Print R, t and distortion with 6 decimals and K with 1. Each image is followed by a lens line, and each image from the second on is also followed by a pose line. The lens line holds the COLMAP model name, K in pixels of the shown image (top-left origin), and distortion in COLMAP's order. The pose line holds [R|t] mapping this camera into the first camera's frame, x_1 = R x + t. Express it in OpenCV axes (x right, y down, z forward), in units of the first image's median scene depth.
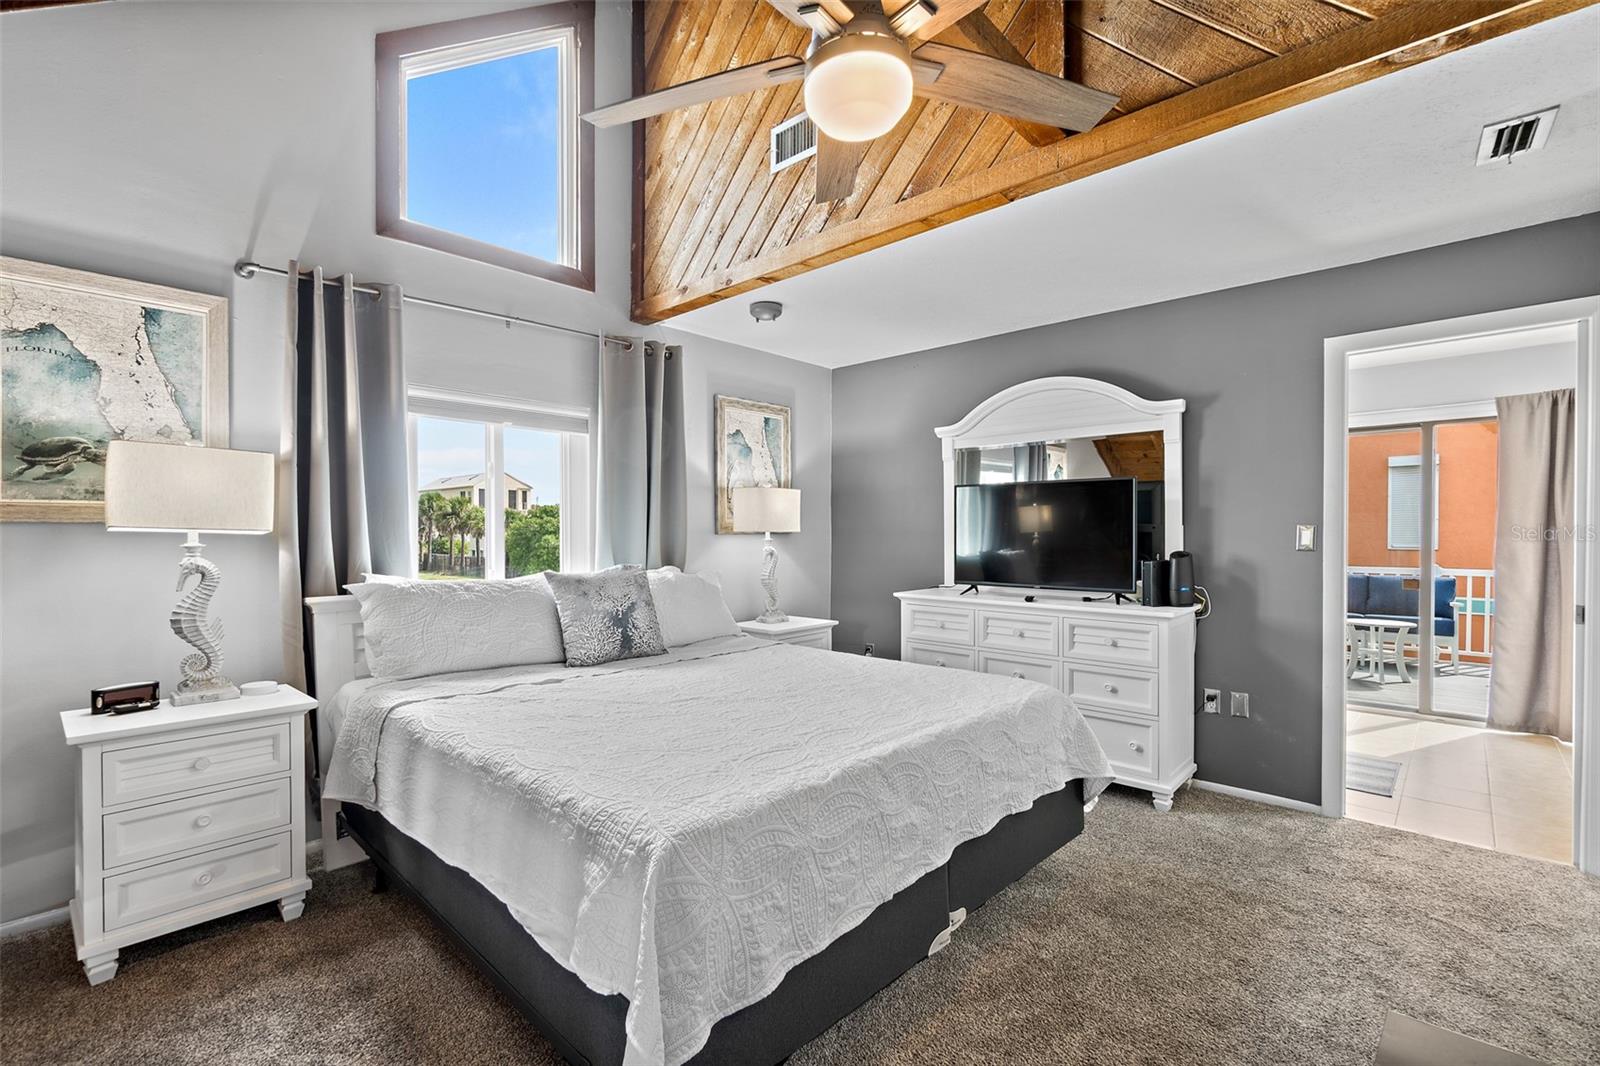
lens RADIAL K [[704.1, 0, 803.1], [0, 704.1, 529.7], [0, 0, 1]] dist [-0.003997, 0.000659]
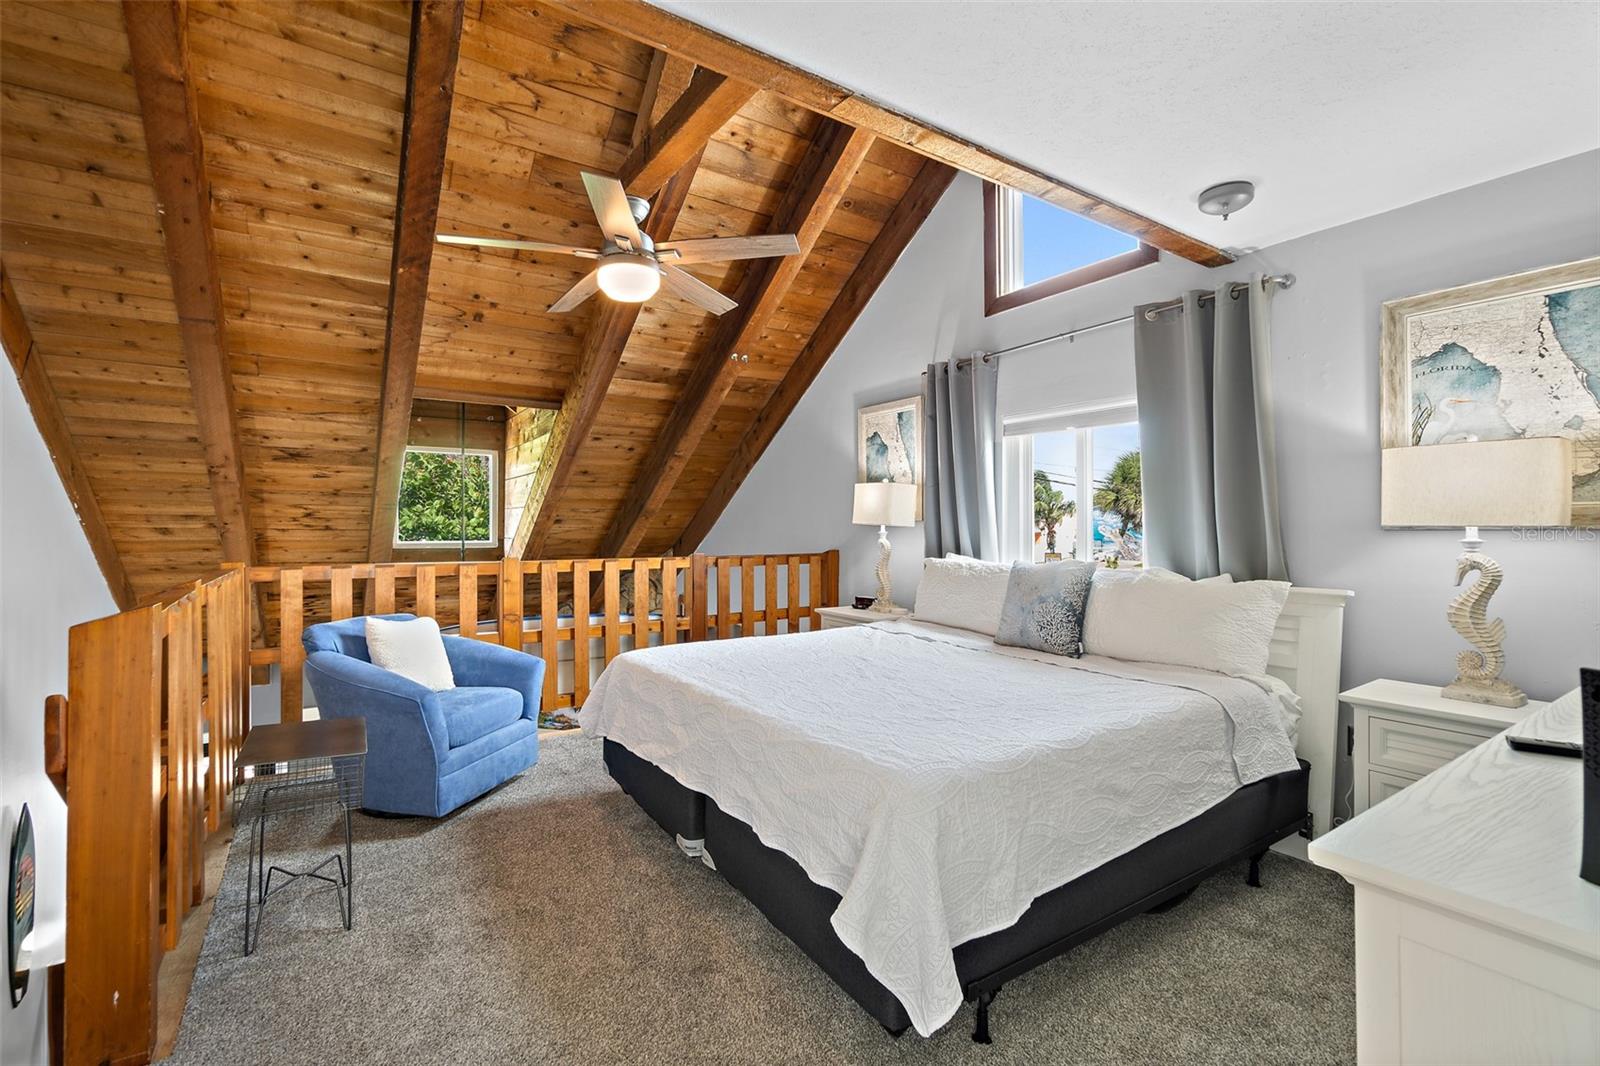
lens RADIAL K [[704.1, 0, 791.8], [0, 704.1, 530.6], [0, 0, 1]] dist [-0.003997, 0.000659]
pose [[-0.238852, 0.001014, -0.971055, 0.242638], [-0.006066, 0.999978, 0.002536, 0.003699], [0.971037, 0.006497, -0.238841, 0.262884]]
